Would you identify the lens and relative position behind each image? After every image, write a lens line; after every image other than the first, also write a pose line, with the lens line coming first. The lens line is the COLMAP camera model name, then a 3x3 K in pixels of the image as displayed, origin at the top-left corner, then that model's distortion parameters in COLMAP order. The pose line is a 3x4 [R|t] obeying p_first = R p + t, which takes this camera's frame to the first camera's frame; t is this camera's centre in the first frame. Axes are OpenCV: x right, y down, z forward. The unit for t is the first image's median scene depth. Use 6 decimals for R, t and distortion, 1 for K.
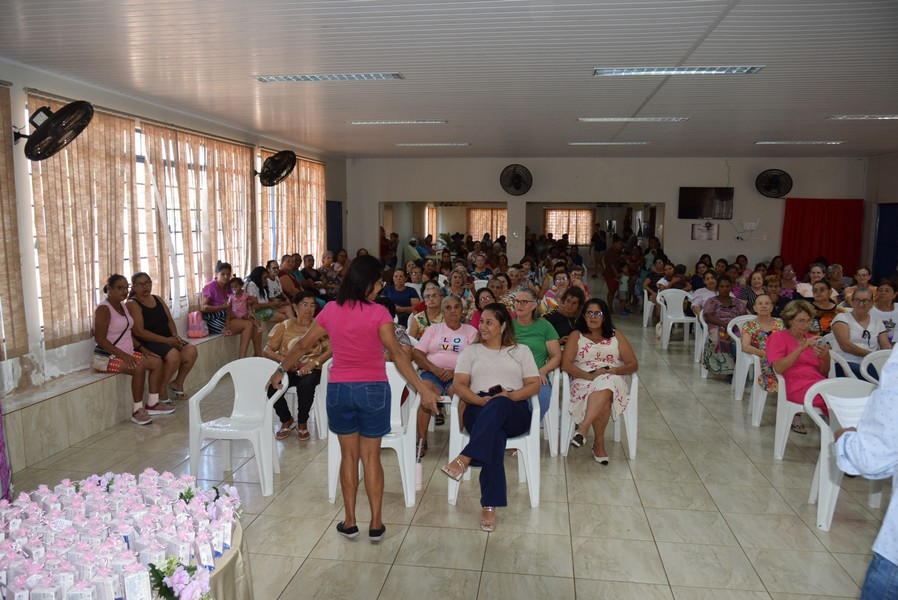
lens RADIAL K [[675.3, 0, 442.3], [0, 675.3, 302.7], [0, 0, 1]] dist [-0.055499, 0.038891]
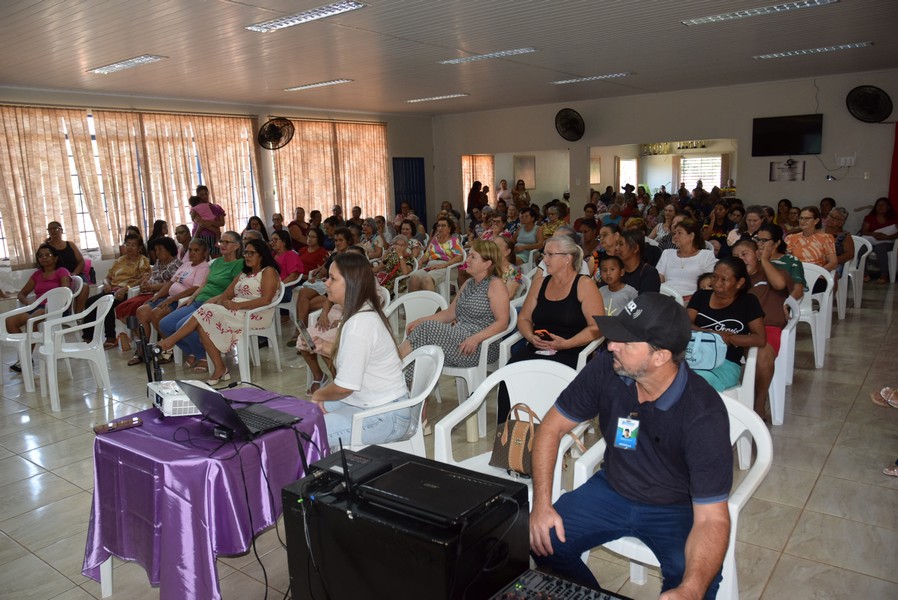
lens RADIAL K [[675.3, 0, 455.5], [0, 675.3, 306.1], [0, 0, 1]] dist [-0.055499, 0.038891]
pose [[0.876090, 0.050577, -0.479488, 0.612702], [-0.018251, 0.997249, 0.071845, 0.011992], [0.481802, -0.054192, 0.874603, 0.105599]]
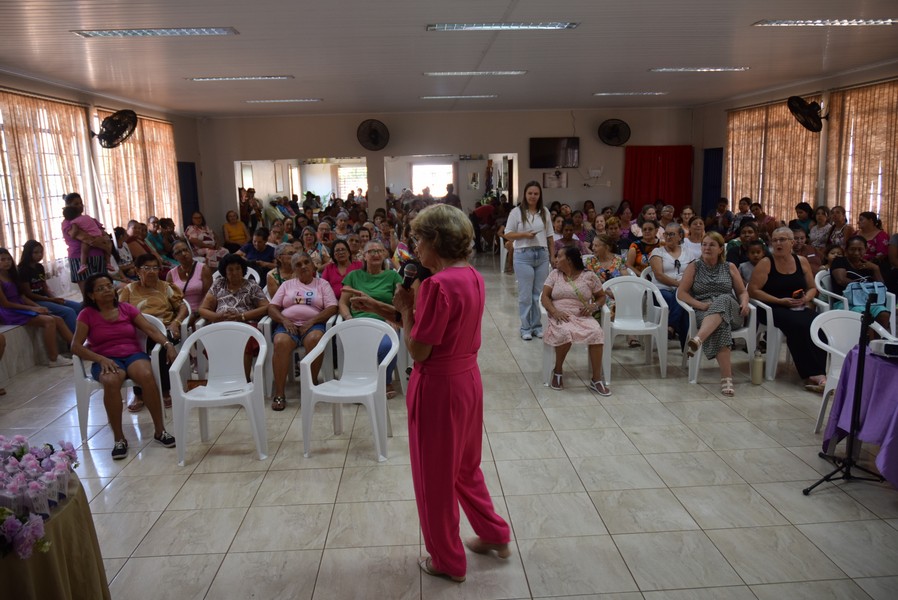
lens RADIAL K [[675.3, 0, 446.4], [0, 675.3, 301.1], [0, 0, 1]] dist [-0.055499, 0.038891]
pose [[0.981378, -0.065697, 0.180501, 0.027446], [0.054718, 0.996374, 0.065151, 0.008250], [-0.184127, -0.054061, 0.981415, -0.030272]]
